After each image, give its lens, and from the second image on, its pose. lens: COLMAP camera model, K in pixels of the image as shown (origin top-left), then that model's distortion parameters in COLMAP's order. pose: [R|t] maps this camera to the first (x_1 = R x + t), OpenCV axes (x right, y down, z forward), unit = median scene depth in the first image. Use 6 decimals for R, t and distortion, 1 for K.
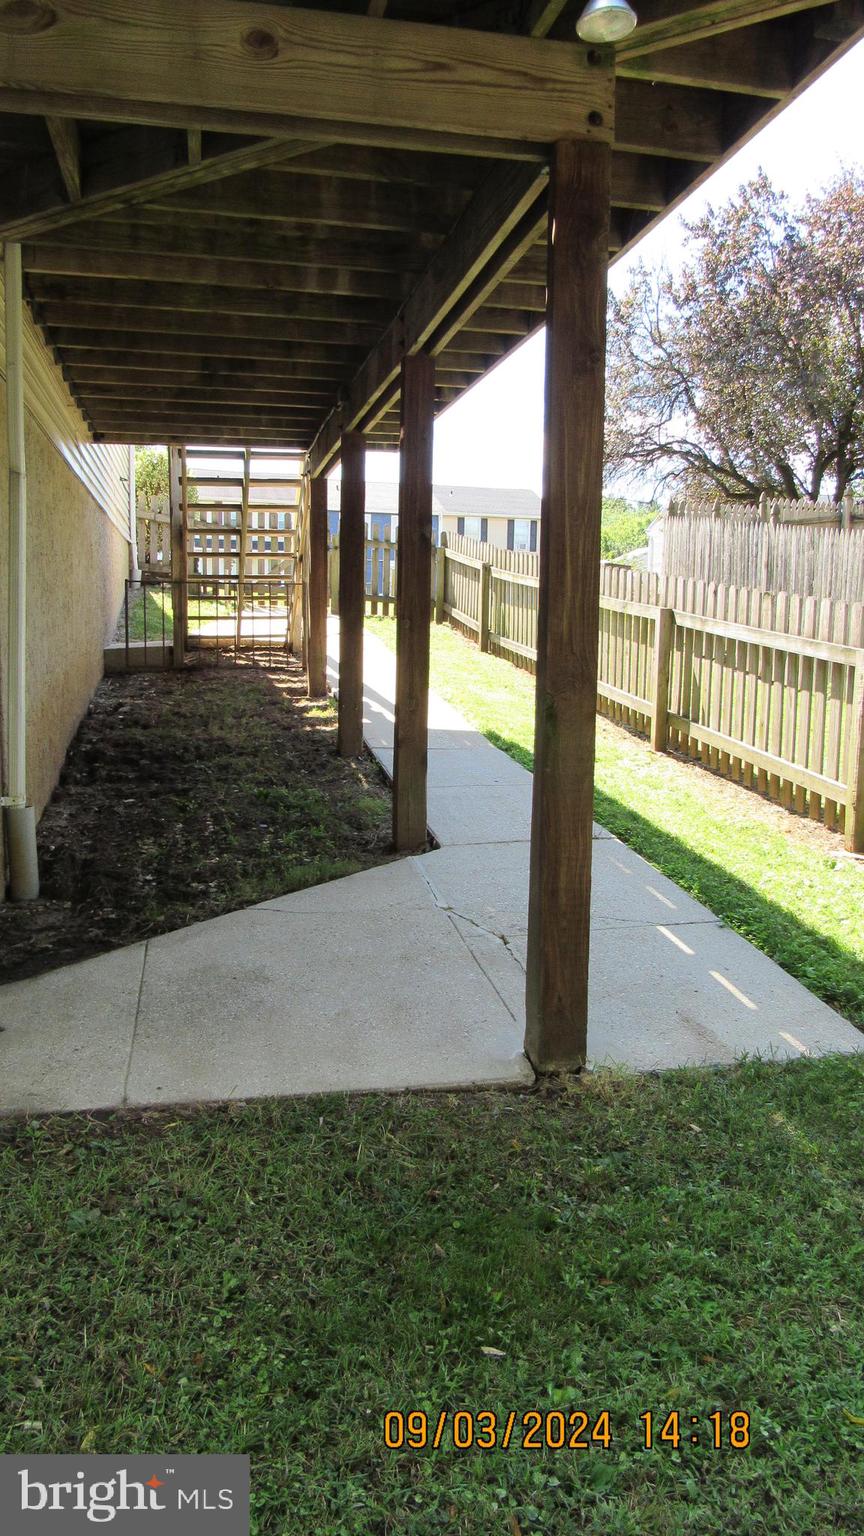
lens RADIAL K [[1099.1, 0, 433.9], [0, 1099.1, 772.8], [0, 0, 1]] dist [-0.034873, 0.007560]
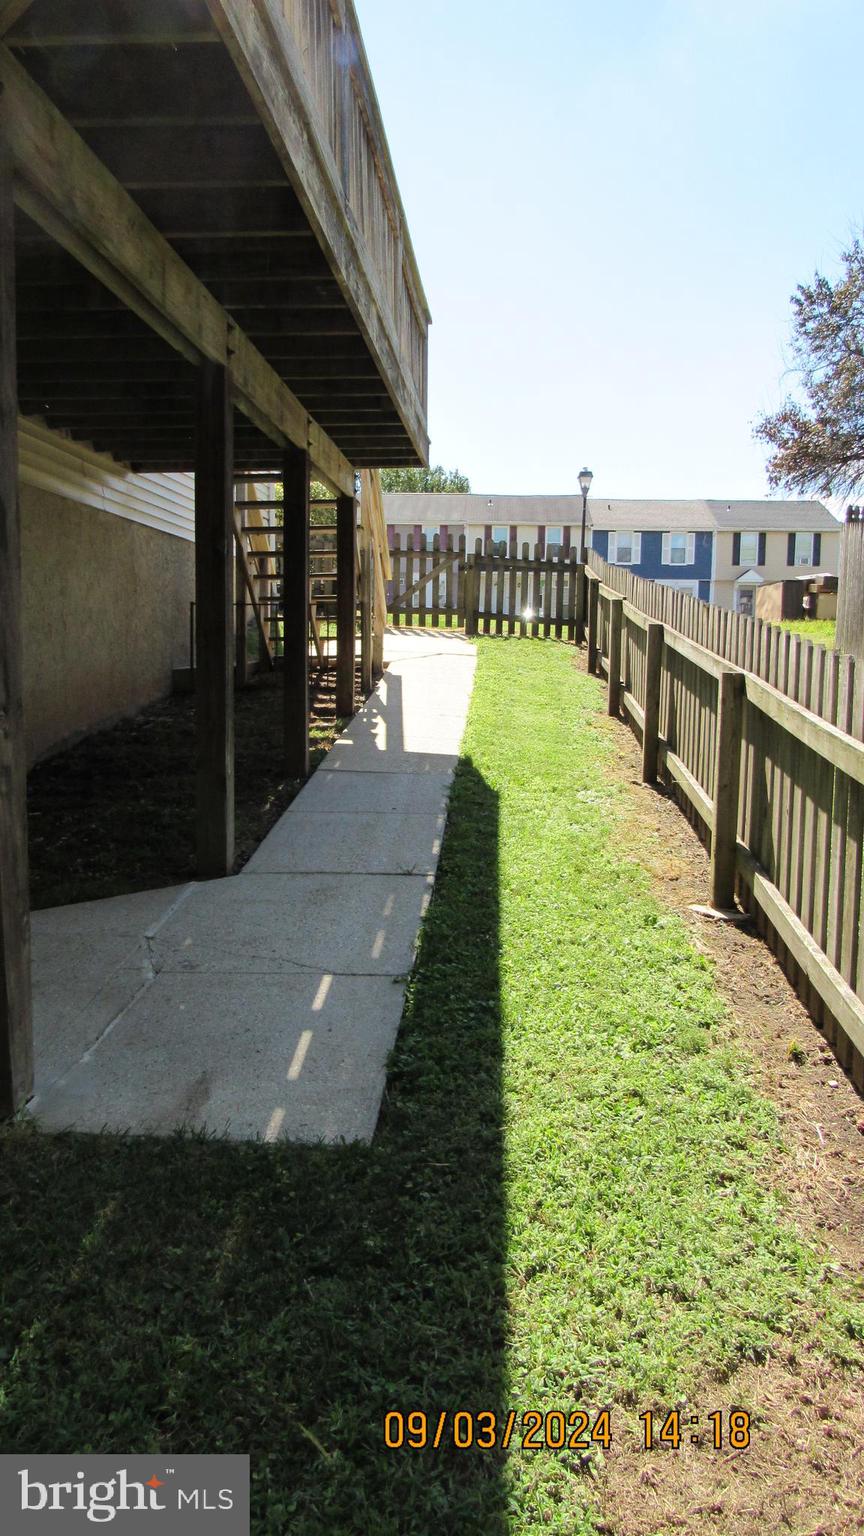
lens RADIAL K [[1099.1, 0, 428.1], [0, 1099.1, 762.0], [0, 0, 1]] dist [-0.034873, 0.007560]
pose [[0.954607, 0.024884, -0.296827, 0.258214], [-0.033395, 0.999163, -0.023637, -0.006900], [0.295990, 0.032476, 0.954639, 0.079060]]
